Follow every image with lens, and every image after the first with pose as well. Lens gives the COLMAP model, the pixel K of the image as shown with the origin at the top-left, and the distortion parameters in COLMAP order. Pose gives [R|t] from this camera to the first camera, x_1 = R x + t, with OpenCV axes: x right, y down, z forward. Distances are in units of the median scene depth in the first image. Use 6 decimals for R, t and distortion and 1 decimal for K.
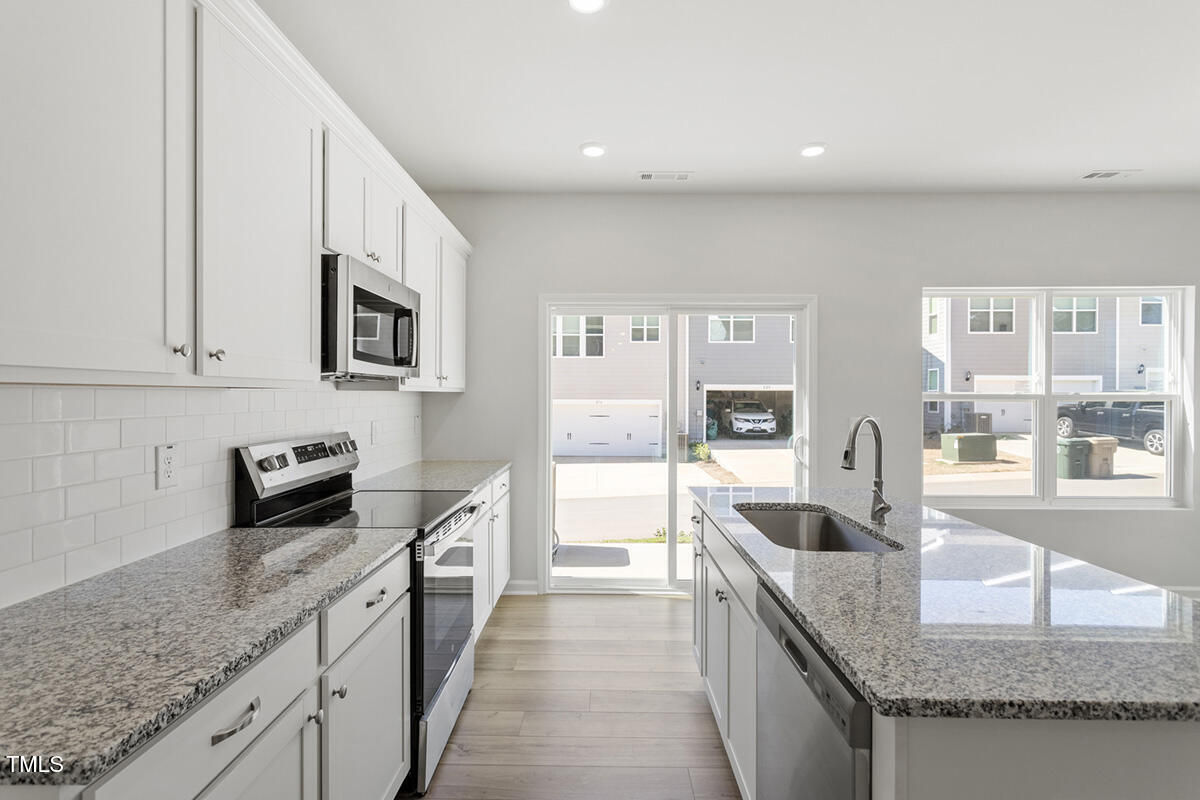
lens RADIAL K [[577.5, 0, 594.2], [0, 577.5, 397.3], [0, 0, 1]] dist [0.002433, 0.001671]
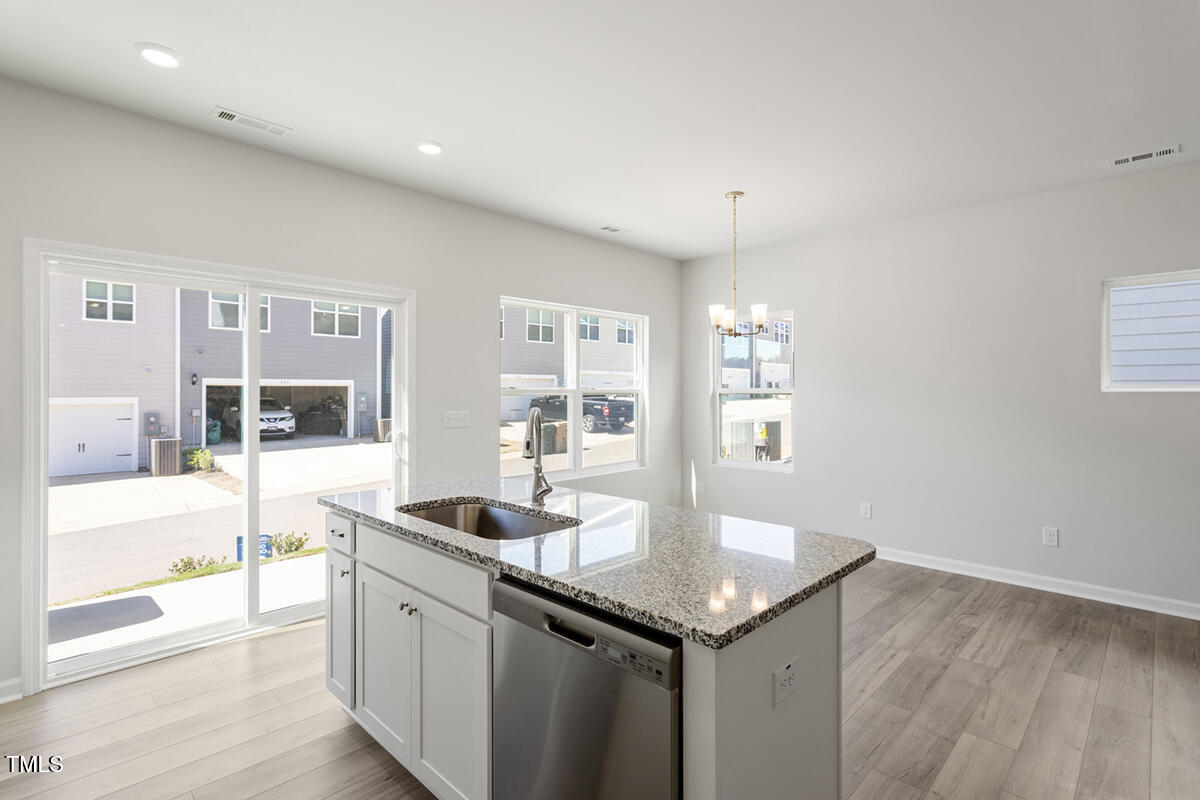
lens RADIAL K [[577.5, 0, 600.8], [0, 577.5, 390.2], [0, 0, 1]] dist [0.002433, 0.001671]
pose [[0.685199, -0.002214, 0.728353, -0.181924], [0.005588, 0.999982, -0.002217, -0.000183], [-0.728335, 0.005589, 0.685199, 0.108140]]
